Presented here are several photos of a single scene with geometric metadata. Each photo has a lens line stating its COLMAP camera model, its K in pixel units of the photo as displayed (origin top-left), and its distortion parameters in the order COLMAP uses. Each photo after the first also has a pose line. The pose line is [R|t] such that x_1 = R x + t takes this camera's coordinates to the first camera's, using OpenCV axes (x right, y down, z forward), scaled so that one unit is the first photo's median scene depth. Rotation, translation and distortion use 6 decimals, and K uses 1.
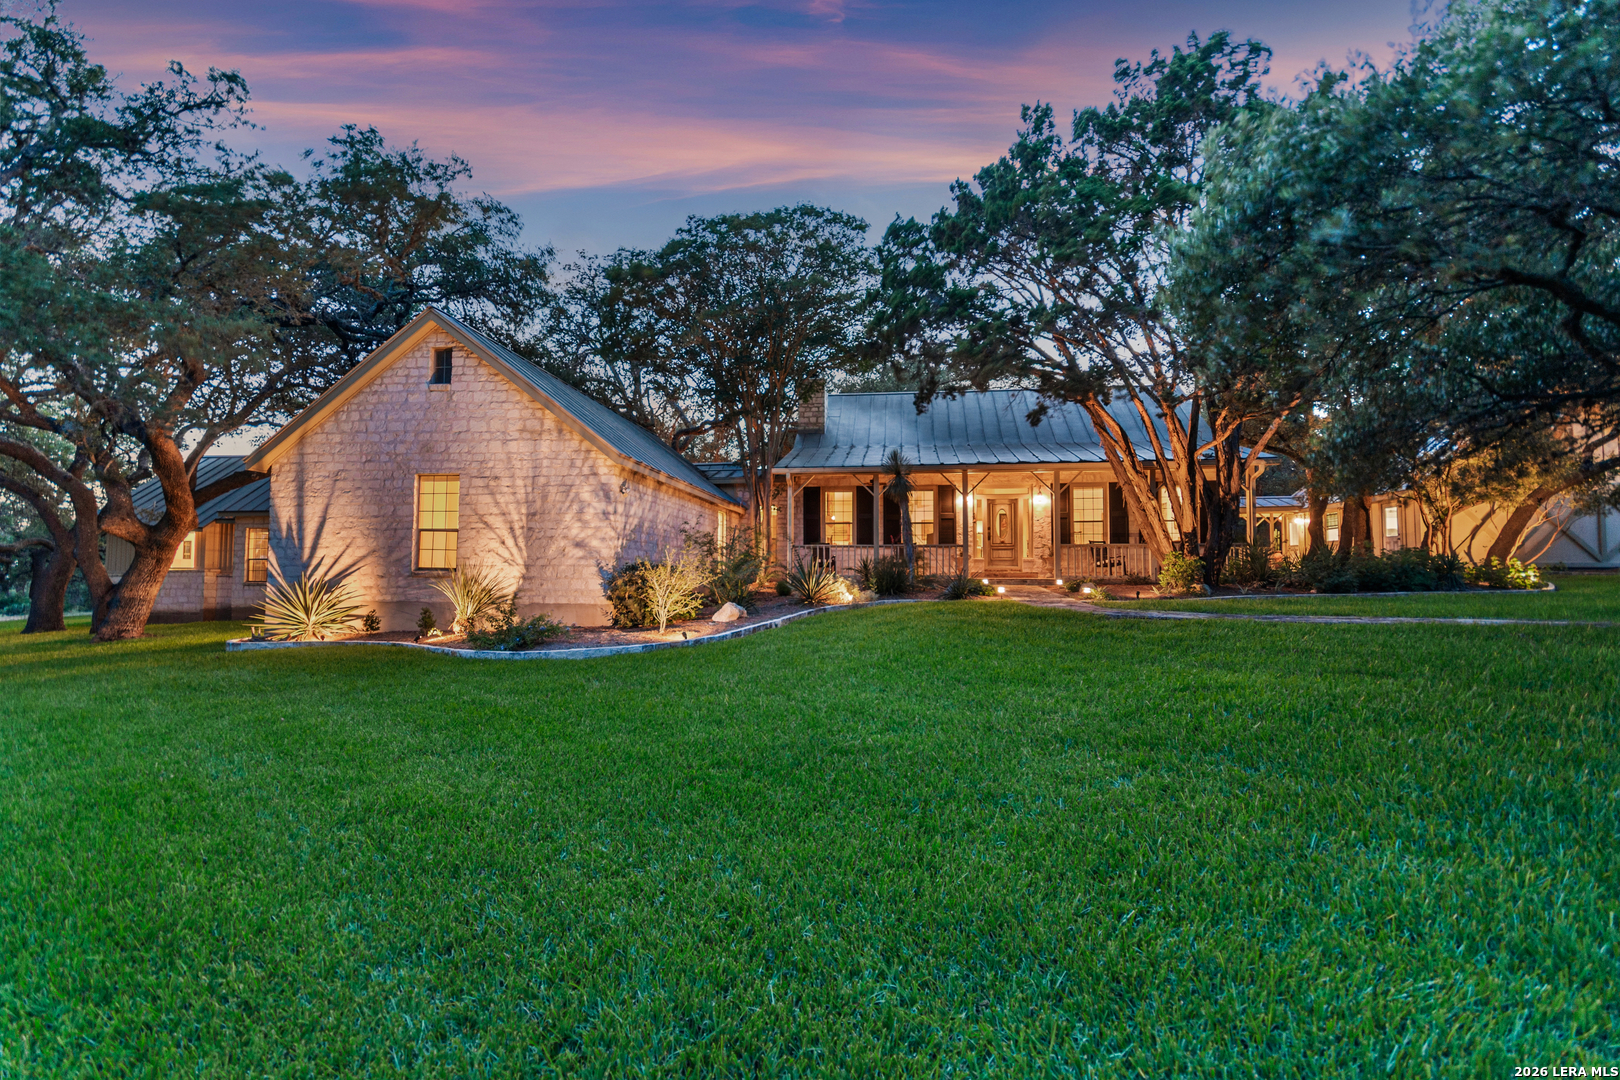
lens RADIAL K [[705.0, 0, 810.0], [0, 705.0, 540.0], [0, 0, 1]] dist [-0.001436, -0.000778]
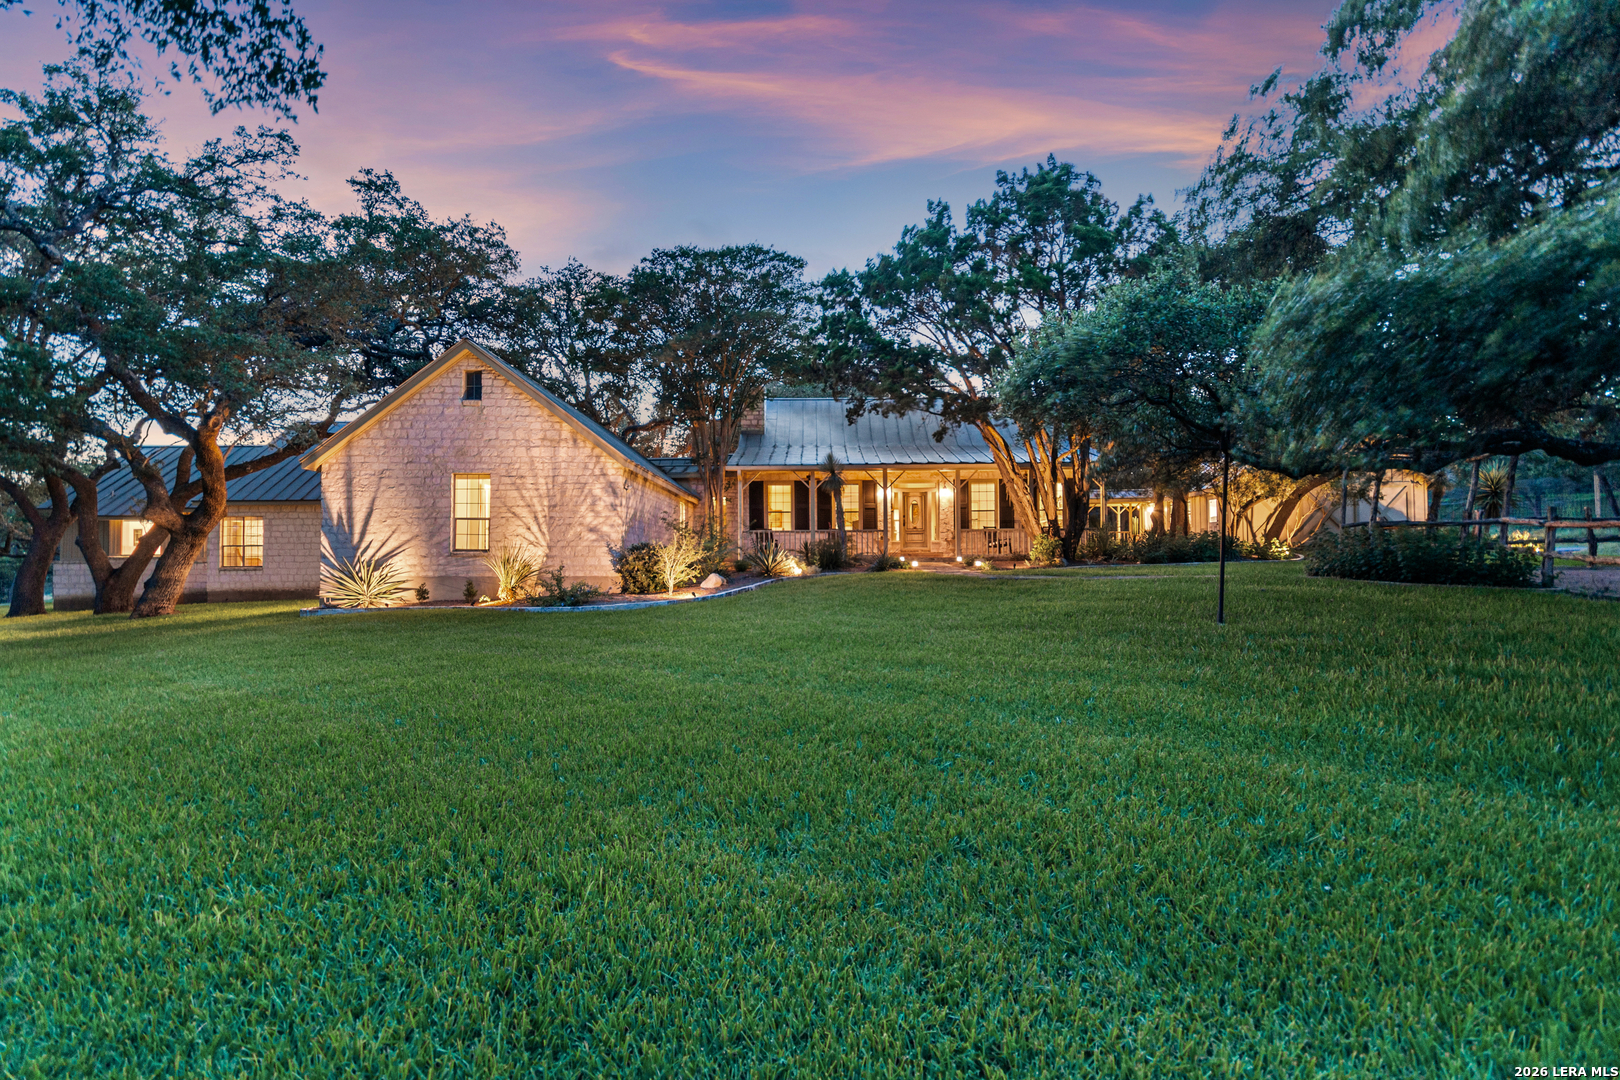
lens RADIAL K [[705.0, 0, 810.0], [0, 705.0, 540.0], [0, 0, 1]] dist [-0.001436, -0.000778]
pose [[0.992603, -0.005074, 0.121299, -0.072930], [0.002829, 0.999822, 0.018673, 0.001633], [-0.121372, -0.018192, 0.992440, -0.249167]]
